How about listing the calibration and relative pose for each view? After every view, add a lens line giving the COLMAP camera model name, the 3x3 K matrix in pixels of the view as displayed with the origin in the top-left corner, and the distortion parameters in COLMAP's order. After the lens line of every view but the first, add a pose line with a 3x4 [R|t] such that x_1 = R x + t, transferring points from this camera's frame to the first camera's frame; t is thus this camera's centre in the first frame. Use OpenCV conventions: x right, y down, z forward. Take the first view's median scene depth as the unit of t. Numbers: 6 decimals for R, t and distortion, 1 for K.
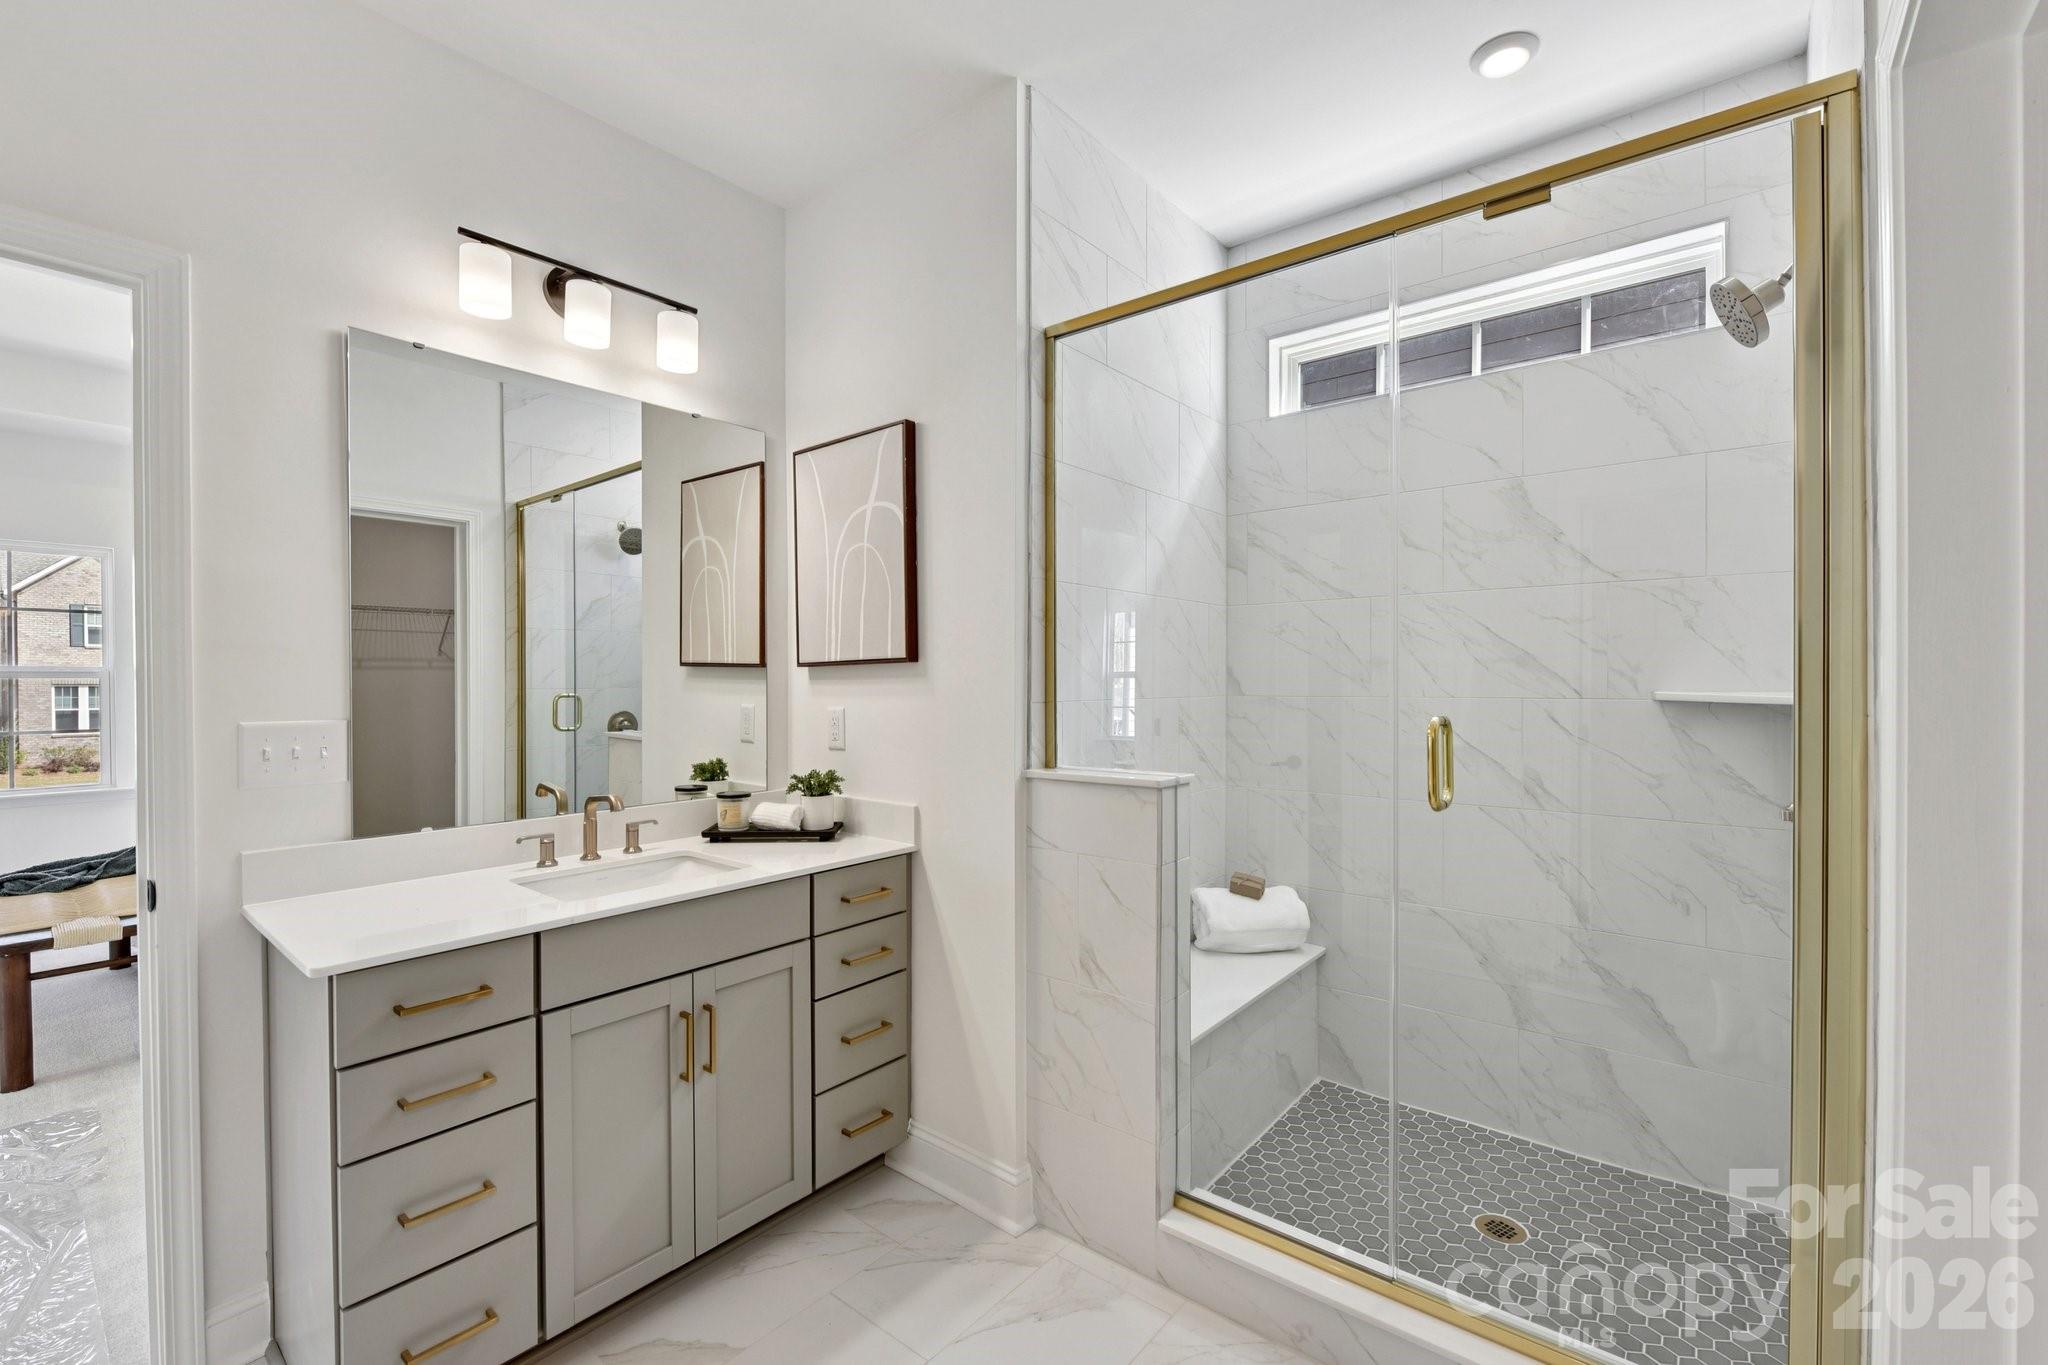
lens RADIAL K [[861.6, 0, 1024.0], [0, 861.6, 682.5], [0, 0, 1]] dist [-0.001777, -0.000355]
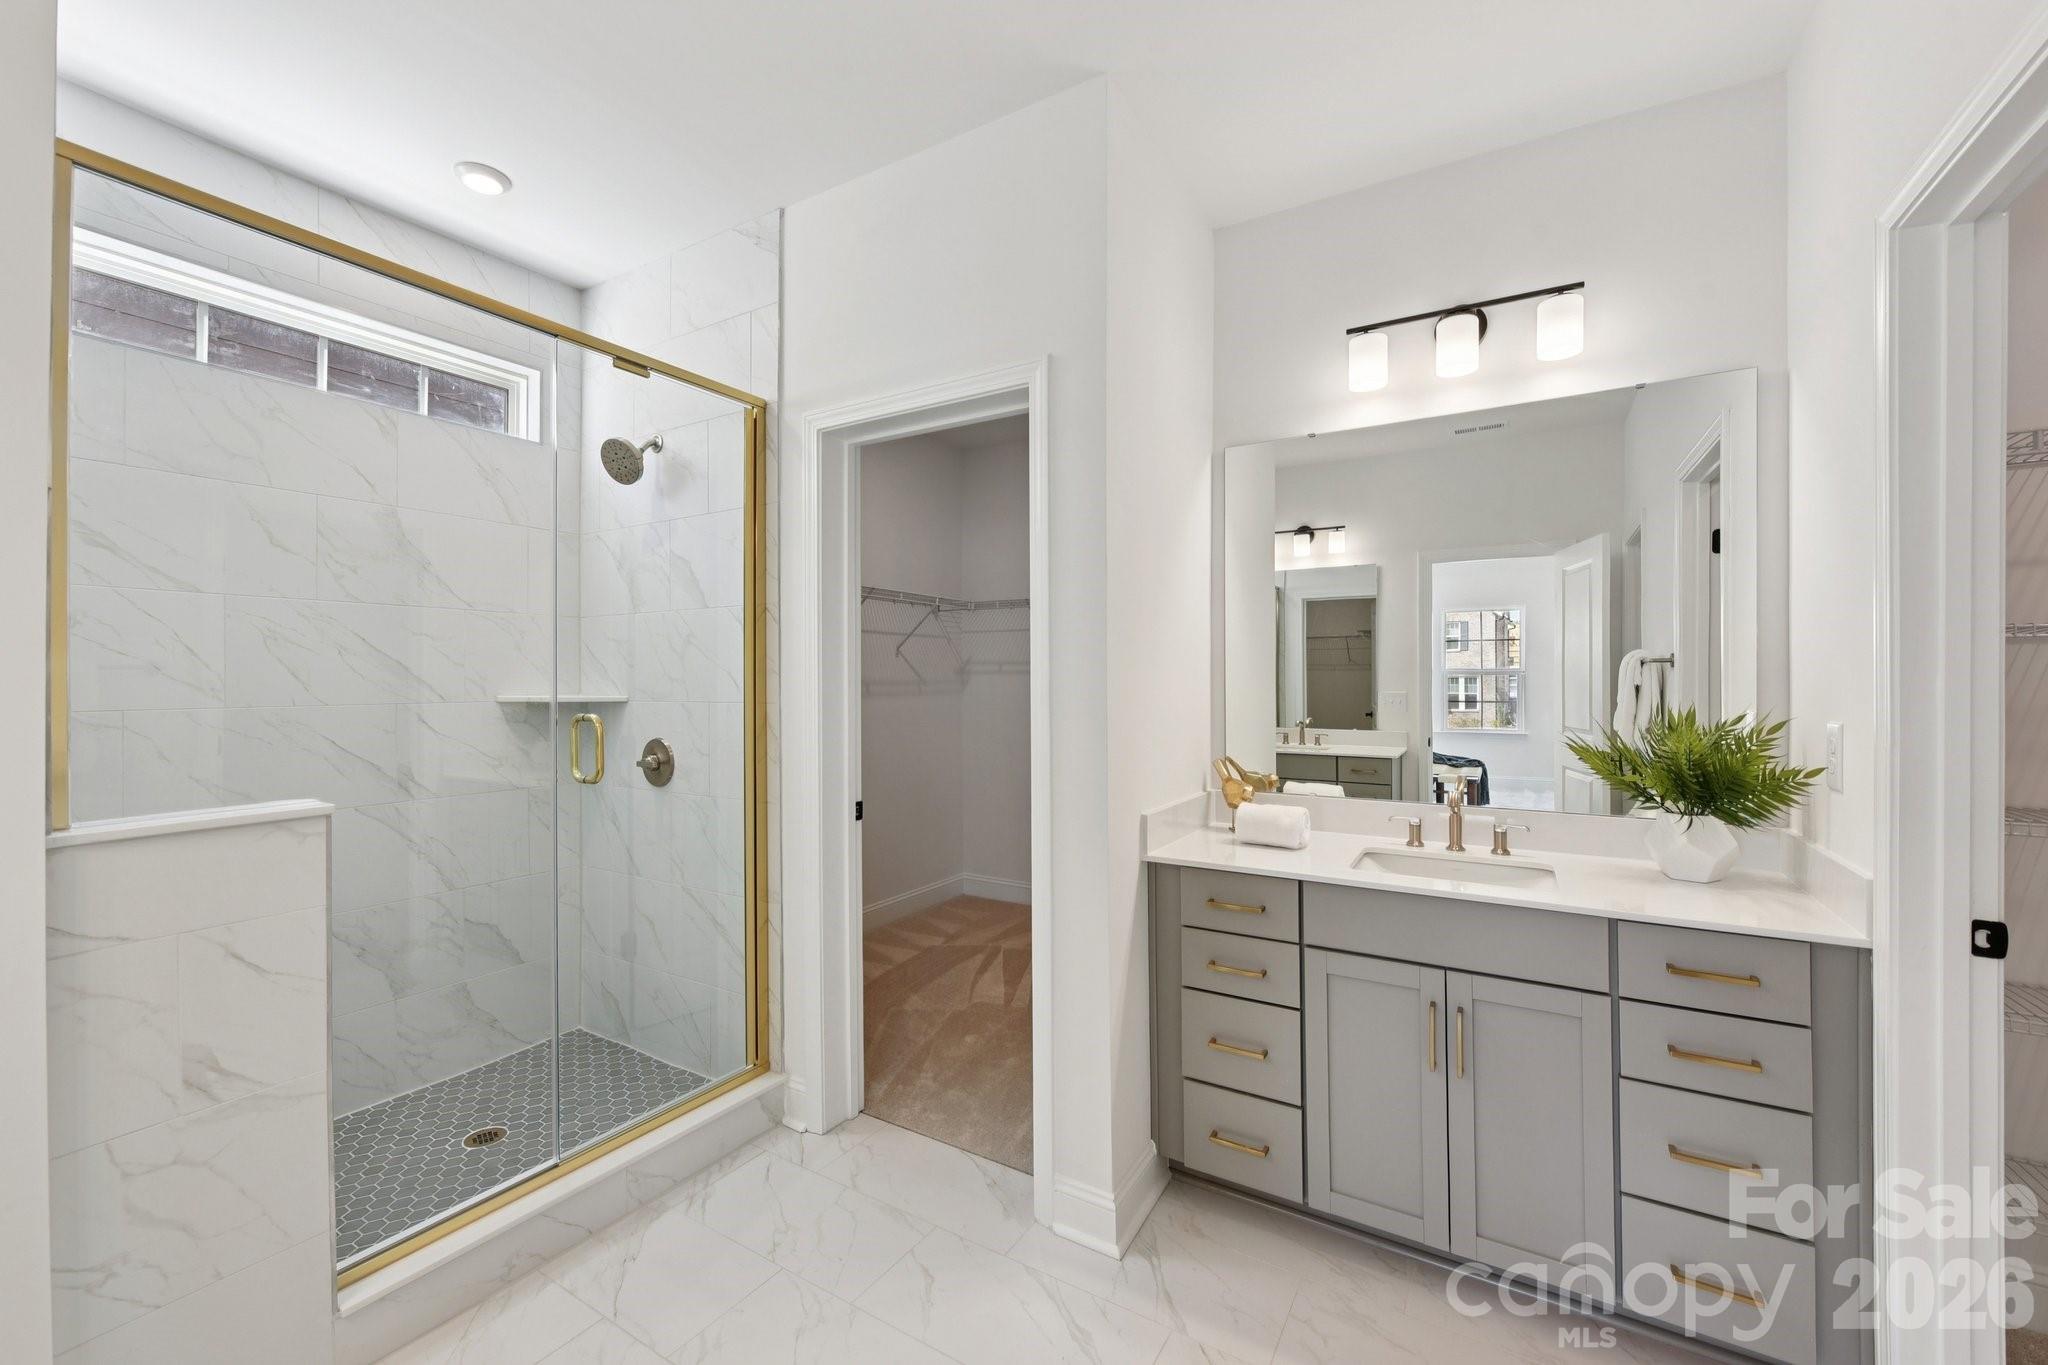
lens RADIAL K [[839.5, 0, 1024.0], [0, 839.5, 682.5], [0, 0, 1]] dist [-0.001464, -0.000424]
pose [[-0.139619, 0.001490, 0.990204, -0.674205], [0.005267, 0.999986, -0.000762, -0.004831], [-0.990191, 0.005109, -0.139625, 0.374157]]
